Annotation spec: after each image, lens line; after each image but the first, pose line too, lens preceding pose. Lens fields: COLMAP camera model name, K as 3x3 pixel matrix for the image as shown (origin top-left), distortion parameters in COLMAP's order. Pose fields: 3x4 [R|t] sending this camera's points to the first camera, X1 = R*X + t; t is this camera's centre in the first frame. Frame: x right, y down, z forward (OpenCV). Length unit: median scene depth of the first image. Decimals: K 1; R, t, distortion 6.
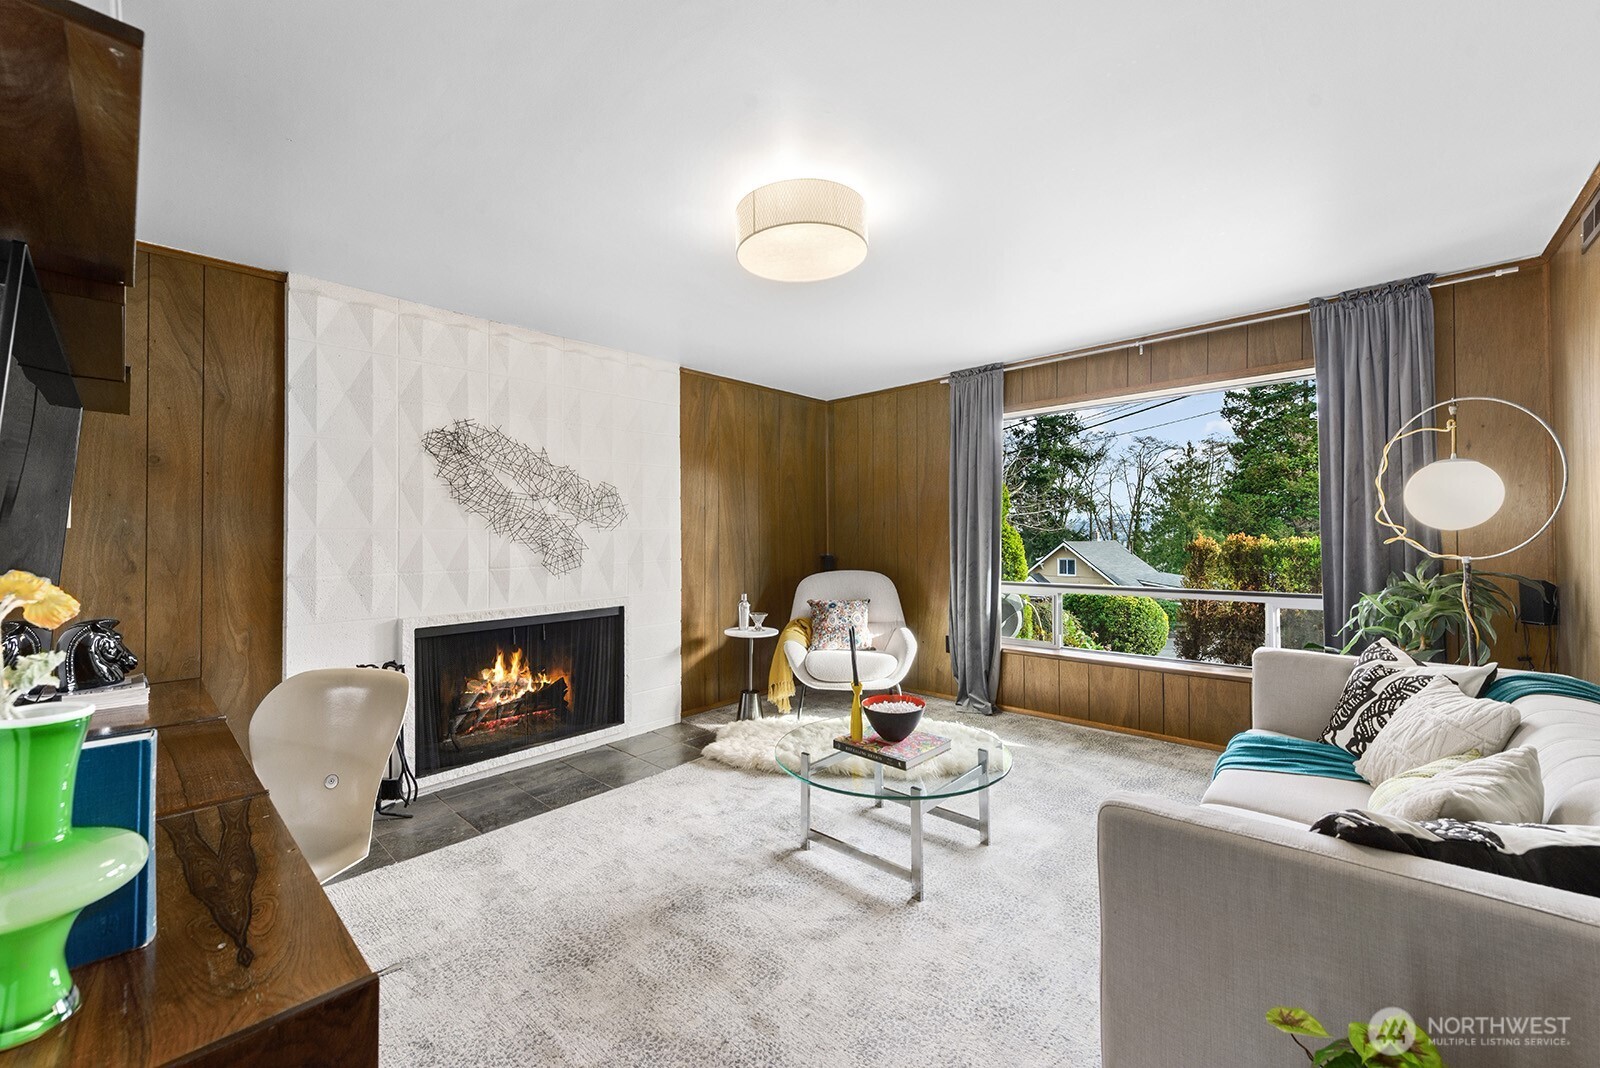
lens RADIAL K [[628.3, 0, 798.2], [0, 628.3, 534.4], [0, 0, 1]] dist [0.004341, 0.000148]
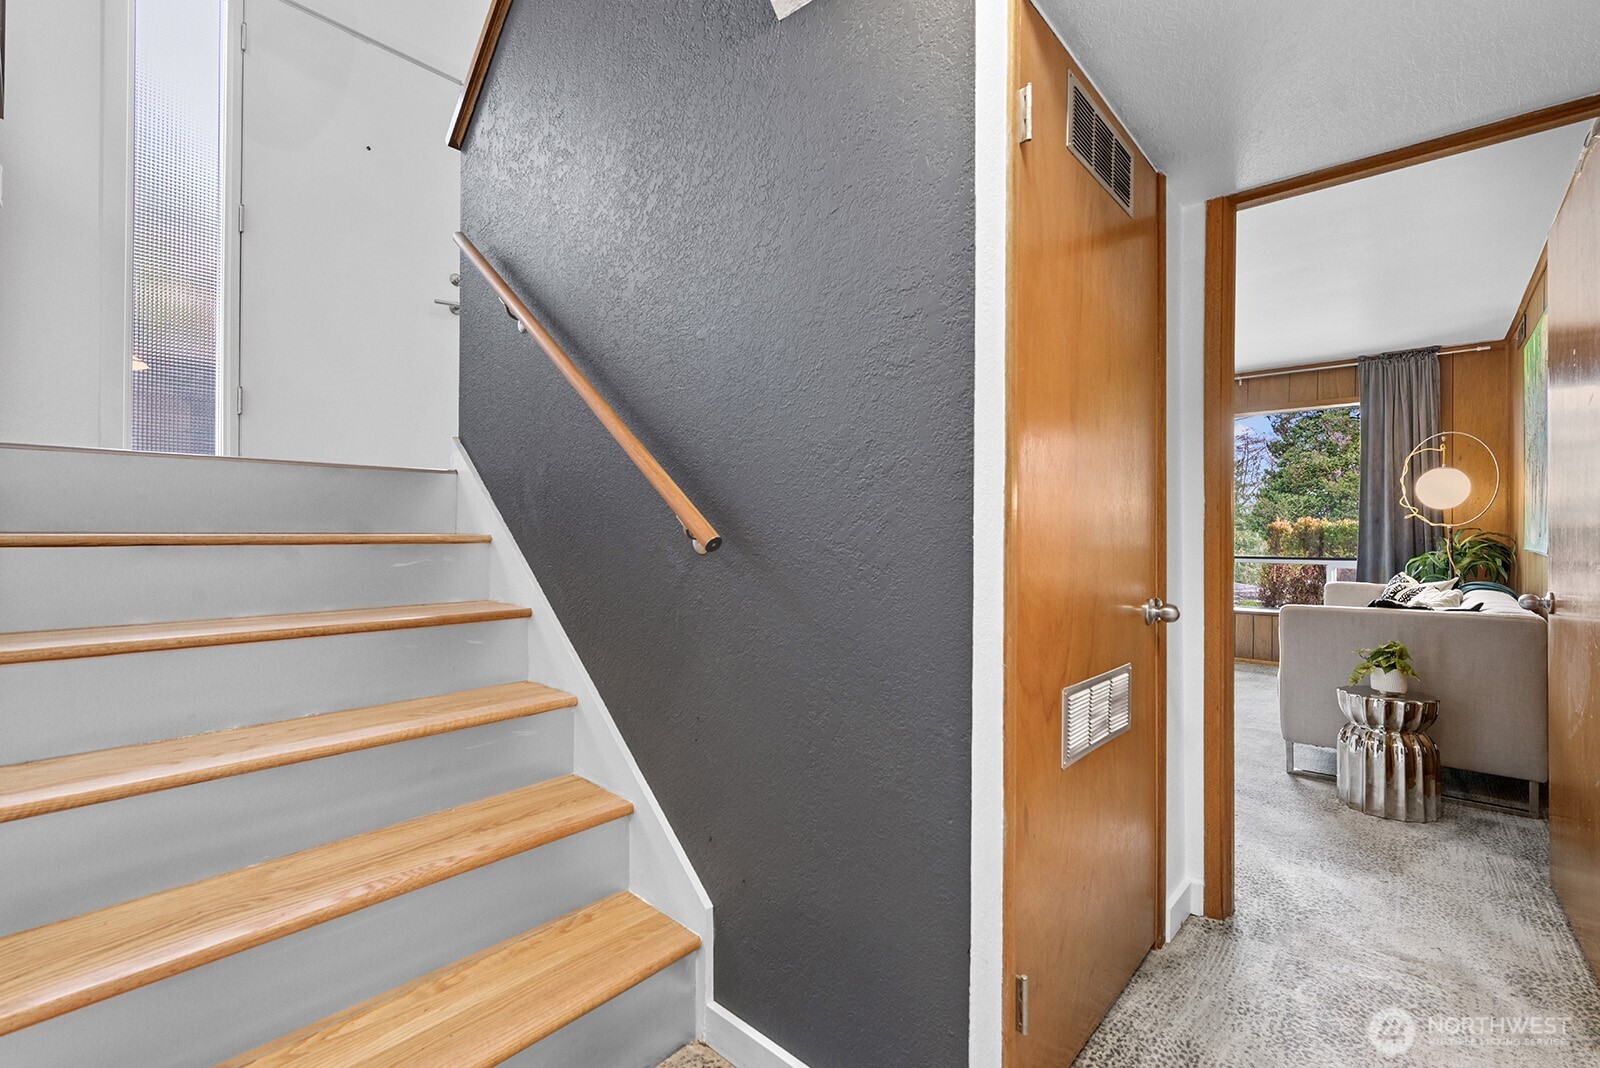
lens RADIAL K [[700.8, 0, 800.8], [0, 700.8, 532.4], [0, 0, 1]] dist [-0.001776, 0.000042]
pose [[0.999699, 0.013990, 0.020148, -0.523443], [-0.013993, 0.999902, 0.000017, 0.057371], [-0.020146, -0.000299, 0.999797, -0.609591]]
